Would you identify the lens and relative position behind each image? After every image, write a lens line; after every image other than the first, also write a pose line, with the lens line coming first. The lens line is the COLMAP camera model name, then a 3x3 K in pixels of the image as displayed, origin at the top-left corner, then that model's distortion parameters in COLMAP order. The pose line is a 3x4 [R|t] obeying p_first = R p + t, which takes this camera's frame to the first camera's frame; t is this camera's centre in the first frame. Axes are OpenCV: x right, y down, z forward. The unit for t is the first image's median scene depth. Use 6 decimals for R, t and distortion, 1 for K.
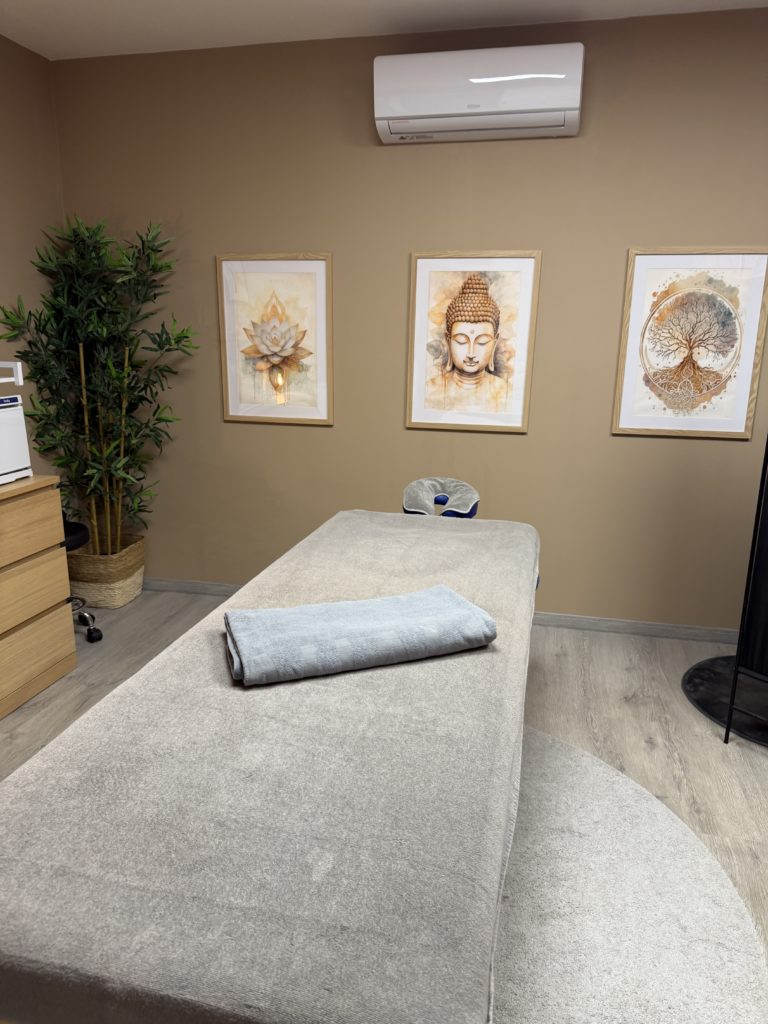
lens RADIAL K [[699.0, 0, 364.7], [0, 699.0, 520.7], [0, 0, 1]] dist [0.026900, -0.041811]
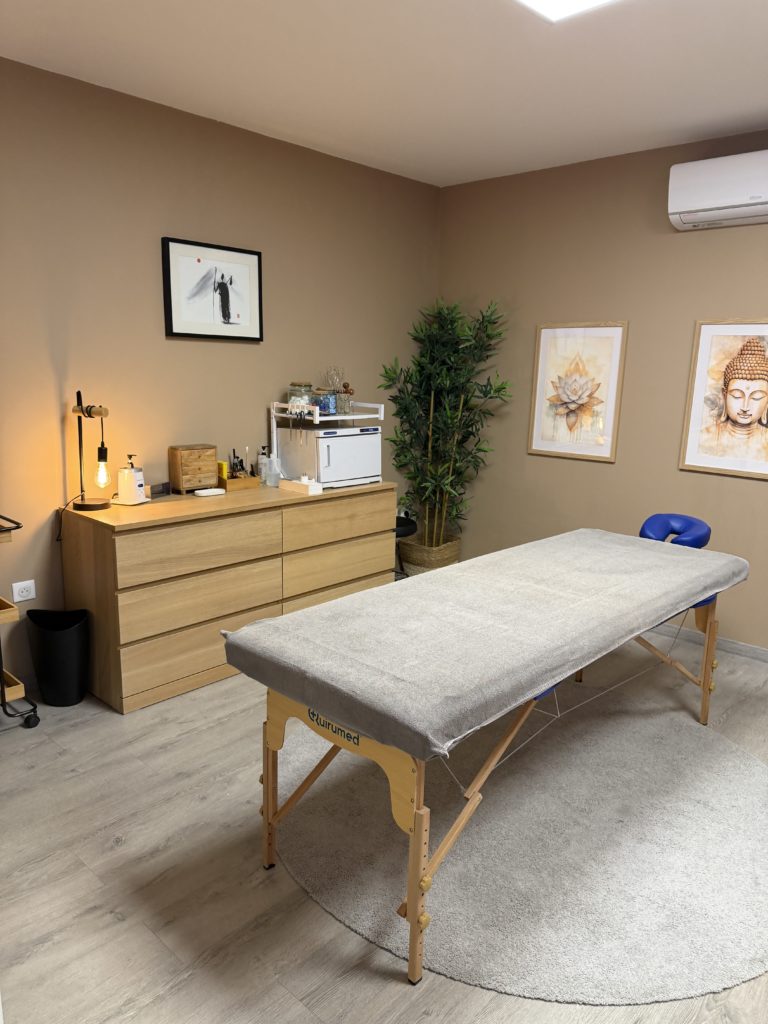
lens RADIAL K [[699.0, 0, 383.1], [0, 699.0, 517.1], [0, 0, 1]] dist [0.026900, -0.041811]
pose [[0.864095, 0.109452, -0.491285, 0.217039], [-0.135255, 0.990662, -0.017186, 0.029425], [0.484816, 0.081299, 0.870829, -0.224873]]
